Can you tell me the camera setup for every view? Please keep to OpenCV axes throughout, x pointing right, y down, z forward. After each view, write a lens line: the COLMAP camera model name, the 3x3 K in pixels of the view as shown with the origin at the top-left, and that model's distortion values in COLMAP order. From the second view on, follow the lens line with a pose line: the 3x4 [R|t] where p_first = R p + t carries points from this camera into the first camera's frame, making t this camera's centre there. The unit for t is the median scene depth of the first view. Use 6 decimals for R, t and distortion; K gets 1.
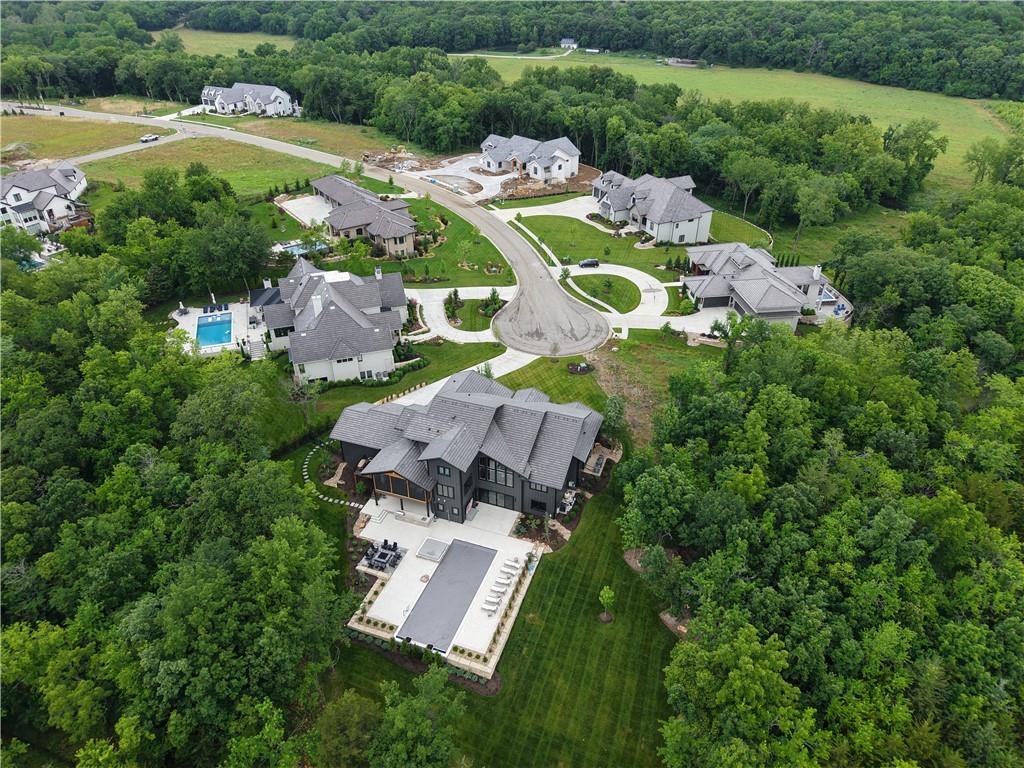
lens RADIAL K [[686.0, 0, 509.1], [0, 686.0, 384.3], [0, 0, 1]] dist [0.007965, 0.002923]
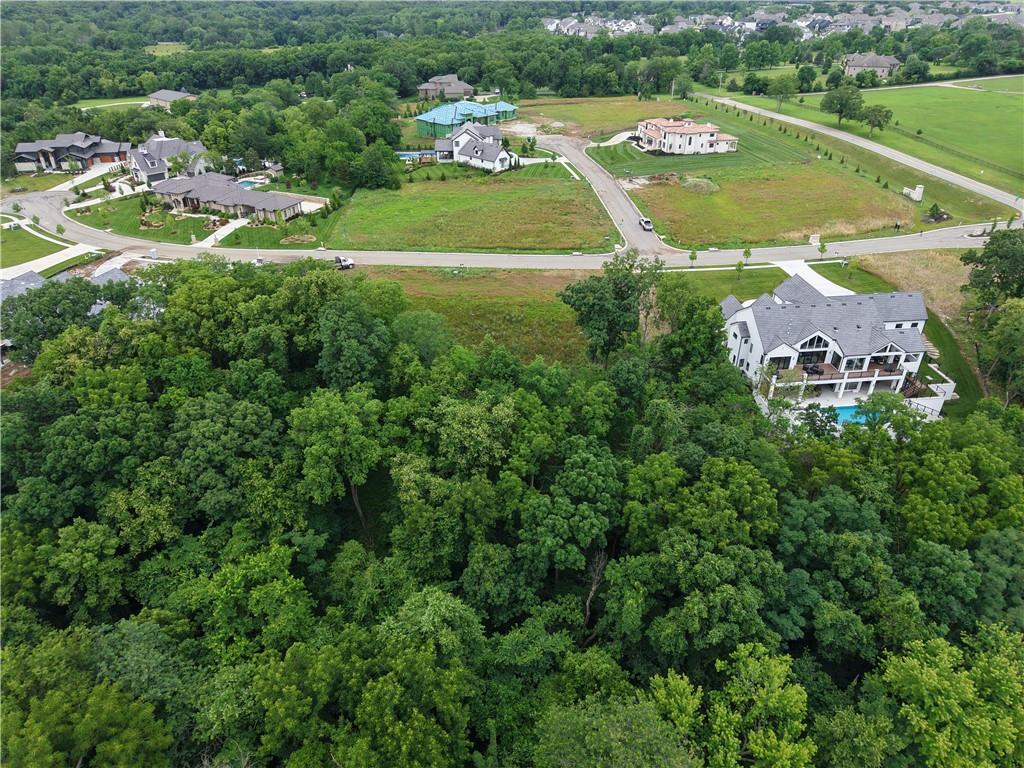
lens RADIAL K [[686.0, 0, 513.2], [0, 686.0, 379.5], [0, 0, 1]] dist [0.007965, 0.002923]
pose [[-0.852267, 0.272008, -0.446825, -0.024670], [-0.282411, 0.479744, 0.830716, -0.700012], [0.440323, 0.834180, -0.332052, 1.094532]]
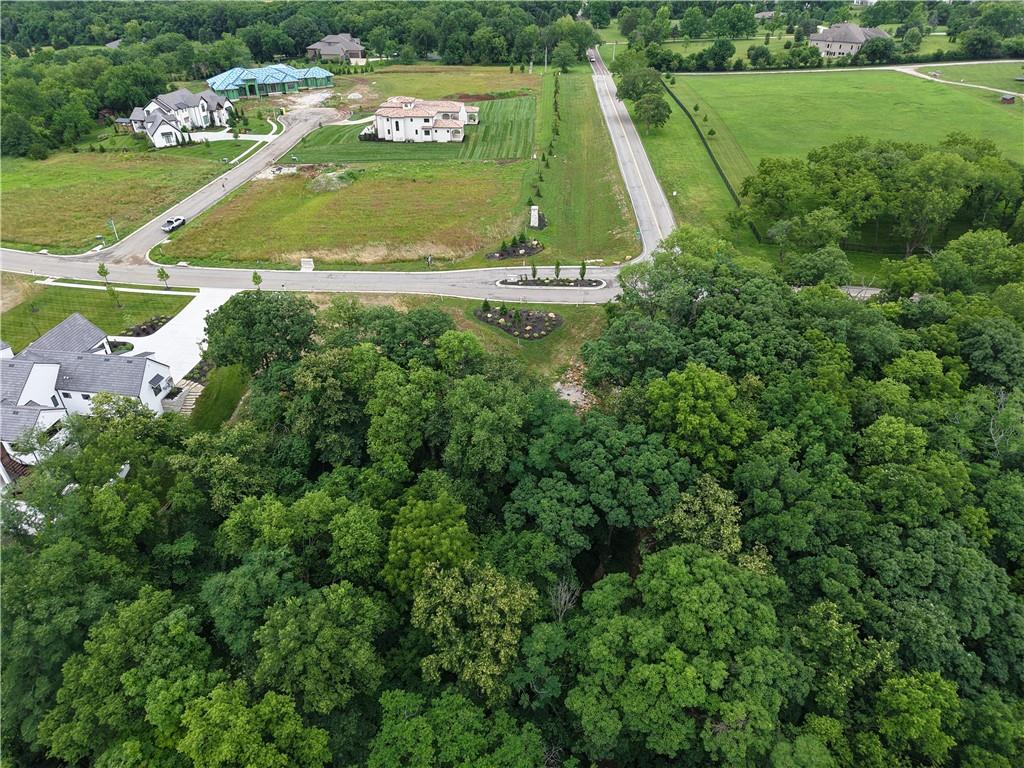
lens RADIAL K [[686.0, 0, 506.7], [0, 686.0, 386.2], [0, 0, 1]] dist [0.007965, 0.002923]
pose [[-0.958821, 0.165809, -0.230588, -0.533475], [-0.149266, 0.396532, 0.905805, -0.755127], [0.241626, 0.902923, -0.355454, 1.186290]]
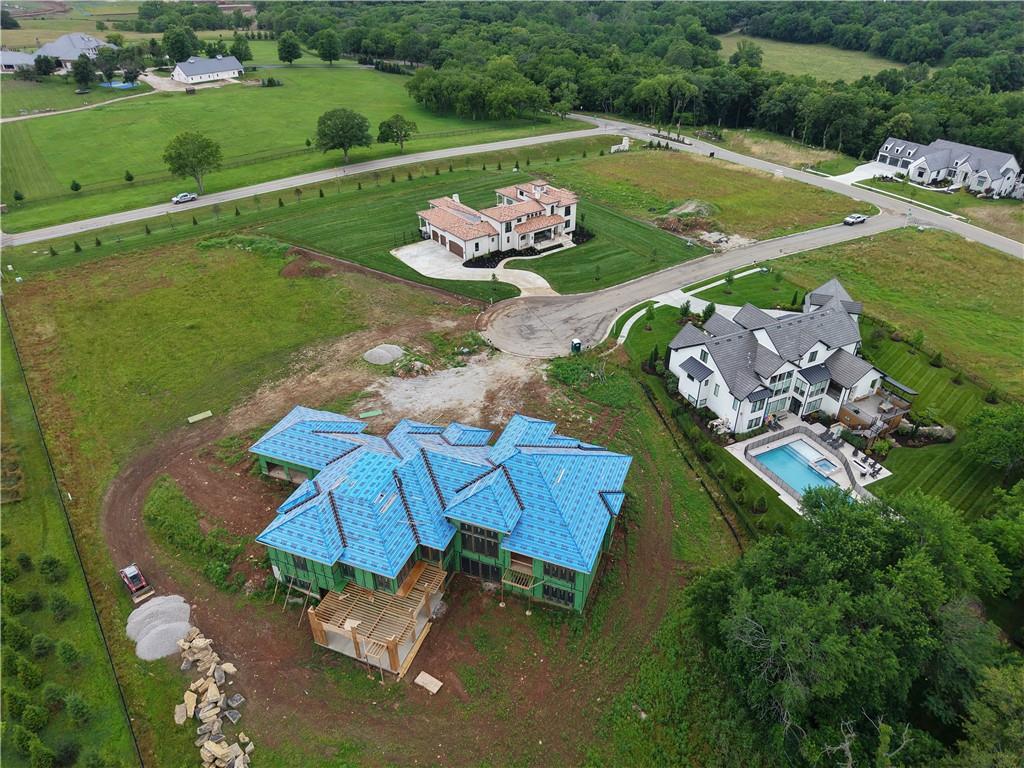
lens RADIAL K [[686.0, 0, 517.1], [0, 686.0, 386.1], [0, 0, 1]] dist [0.007965, 0.002923]
pose [[0.836050, 0.305149, -0.455966, -0.362695], [-0.303611, 0.949535, 0.078769, -0.120087], [0.456991, 0.072581, 0.886505, 0.188464]]
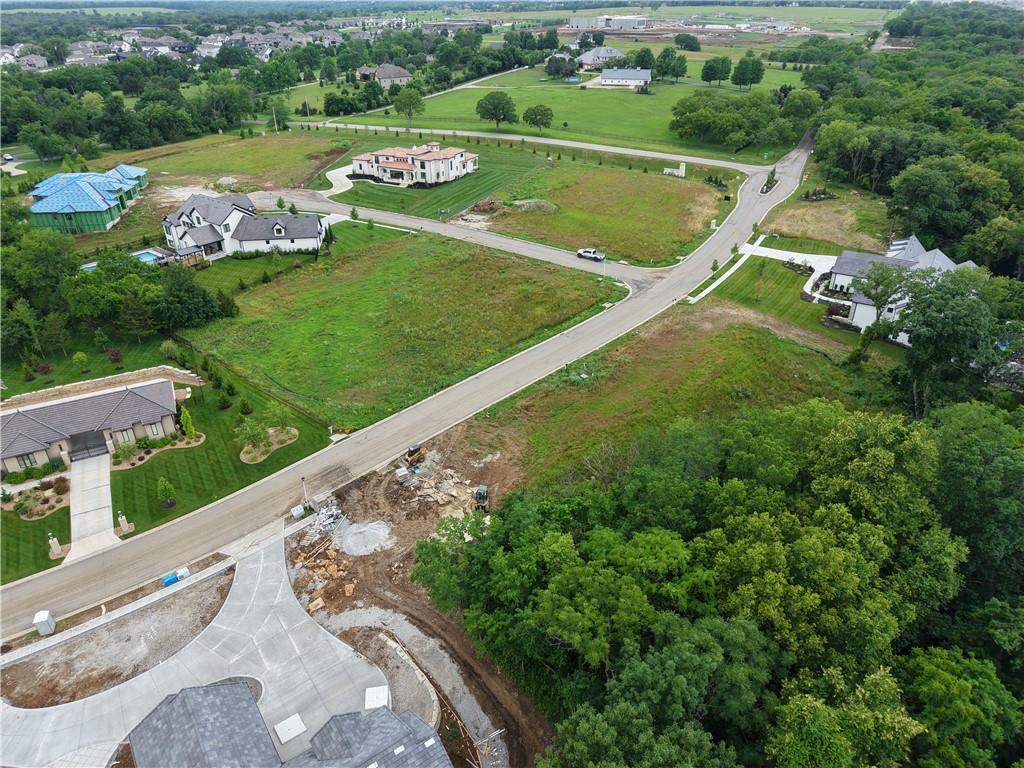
lens RADIAL K [[686.0, 0, 512.3], [0, 686.0, 383.5], [0, 0, 1]] dist [0.007965, 0.002923]
pose [[-0.135381, 0.494212, -0.858735, 0.086305], [-0.538101, 0.691077, 0.482556, -0.452276], [0.831937, 0.527415, 0.172377, 0.740333]]
